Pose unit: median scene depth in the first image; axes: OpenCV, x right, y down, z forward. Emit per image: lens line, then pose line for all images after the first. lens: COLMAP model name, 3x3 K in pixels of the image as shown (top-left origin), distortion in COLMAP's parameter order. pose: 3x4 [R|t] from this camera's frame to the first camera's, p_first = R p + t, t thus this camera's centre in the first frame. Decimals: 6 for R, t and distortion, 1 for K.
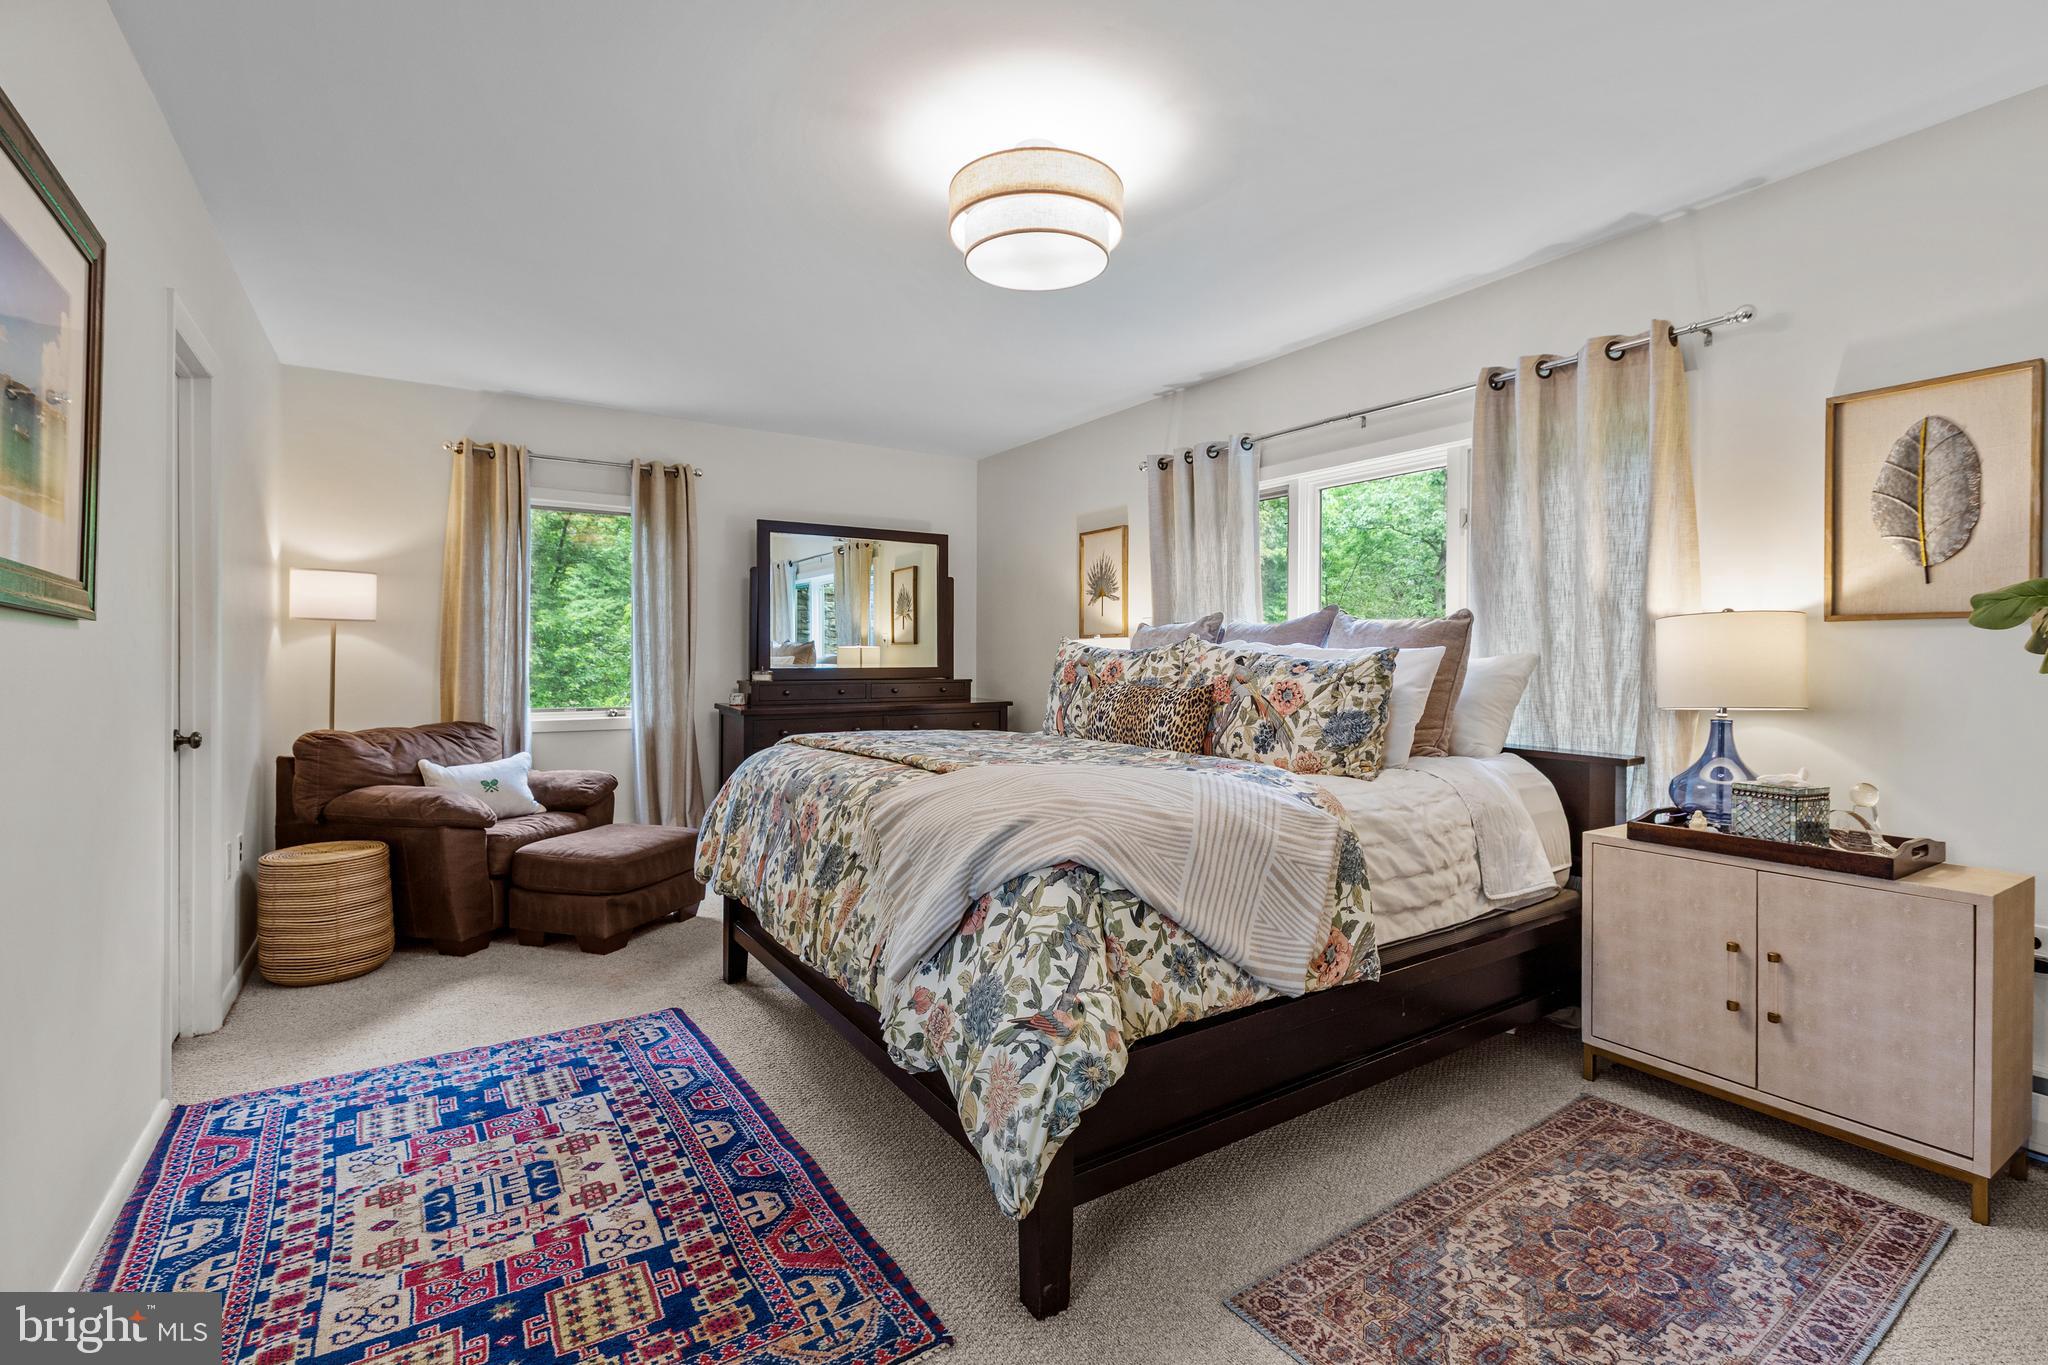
lens RADIAL K [[938.5, 0, 1030.2], [0, 938.5, 675.5], [0, 0, 1]] dist [0.002377, -0.000463]
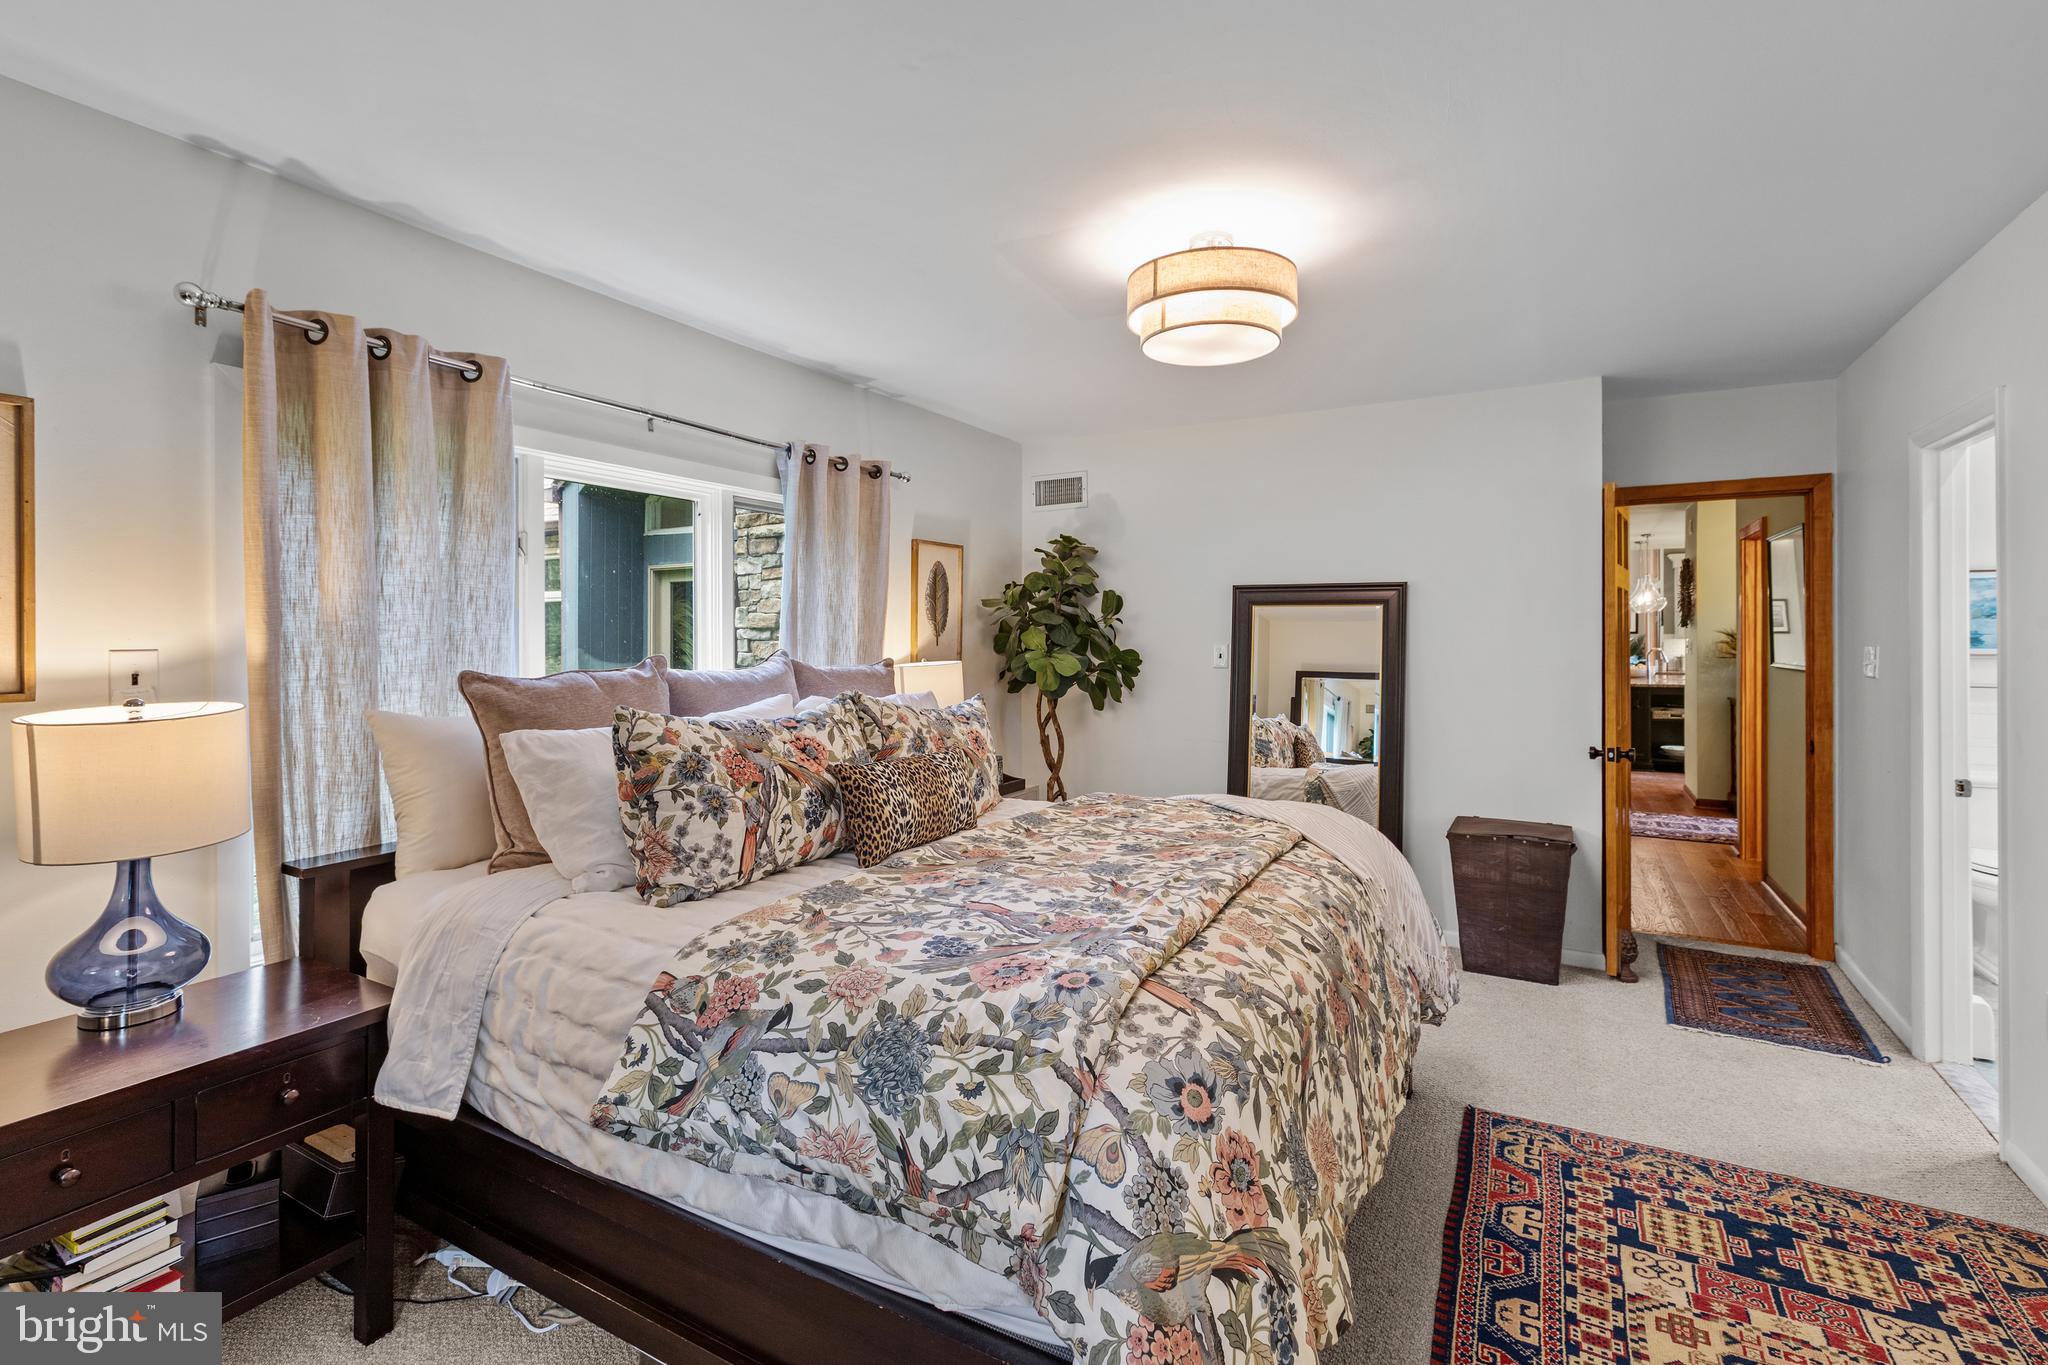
lens RADIAL K [[936.7, 0, 1021.0], [0, 936.7, 637.6], [0, 0, 1]] dist [0.001307, -0.000135]
pose [[-0.461707, -0.005300, 0.887016, -0.831824], [0.013365, 0.999827, 0.012931, -0.133585], [-0.886932, 0.017825, -0.461557, 1.691280]]
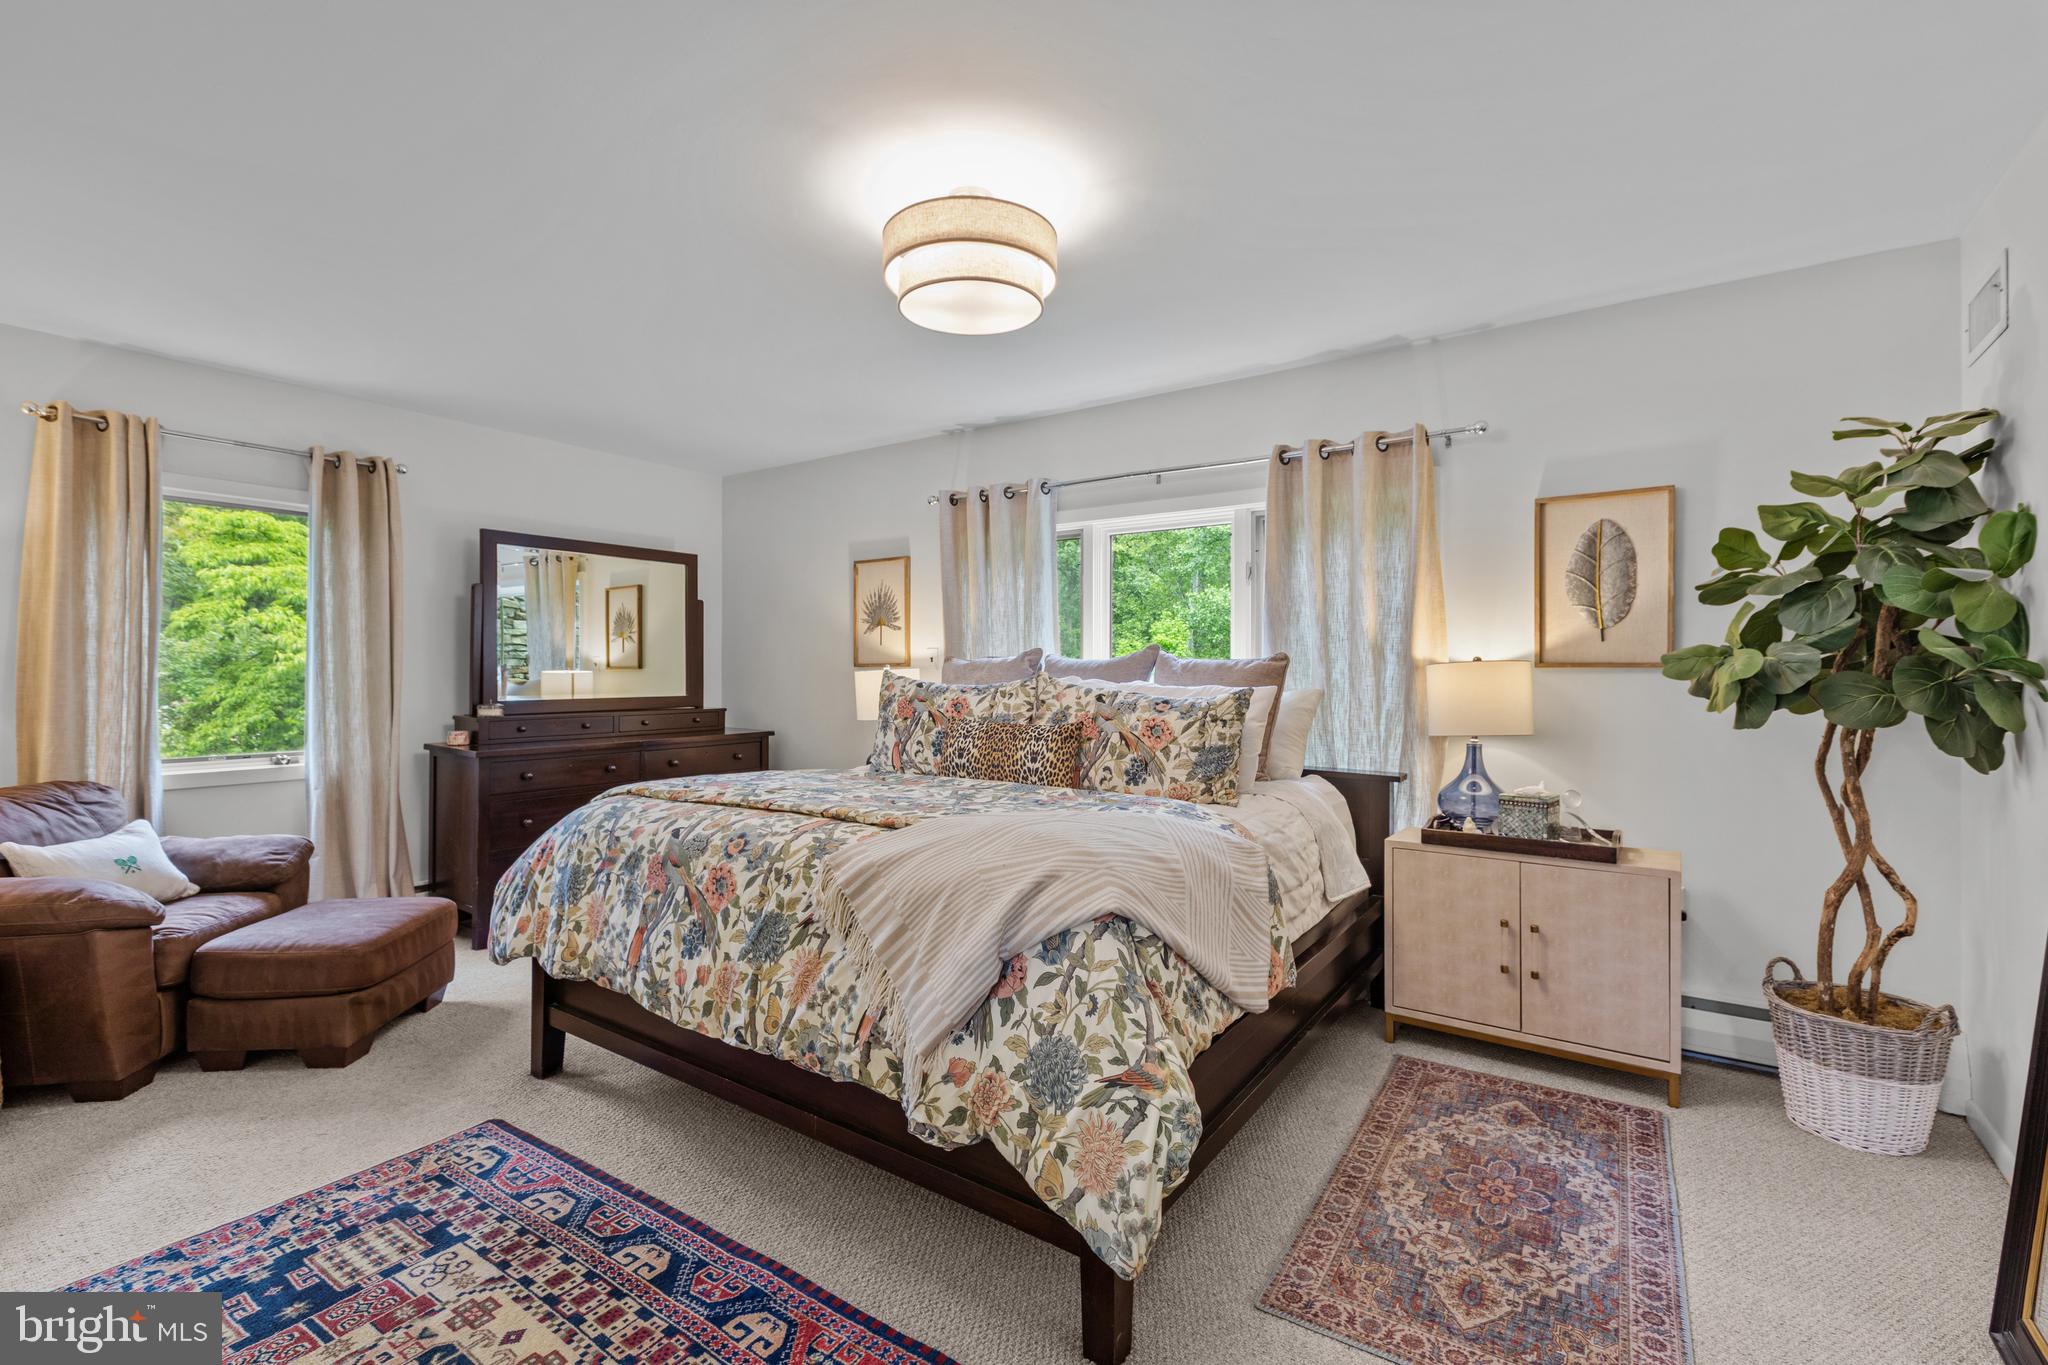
lens RADIAL K [[914.9, 0, 1024.0], [0, 914.9, 682.5], [0, 0, 1]] dist [0.000910, -0.000791]
pose [[0.928189, -0.005062, 0.372073, -0.307616], [0.007615, 0.999956, -0.005393, -0.036347], [-0.372030, 0.007840, 0.928188, 0.078758]]
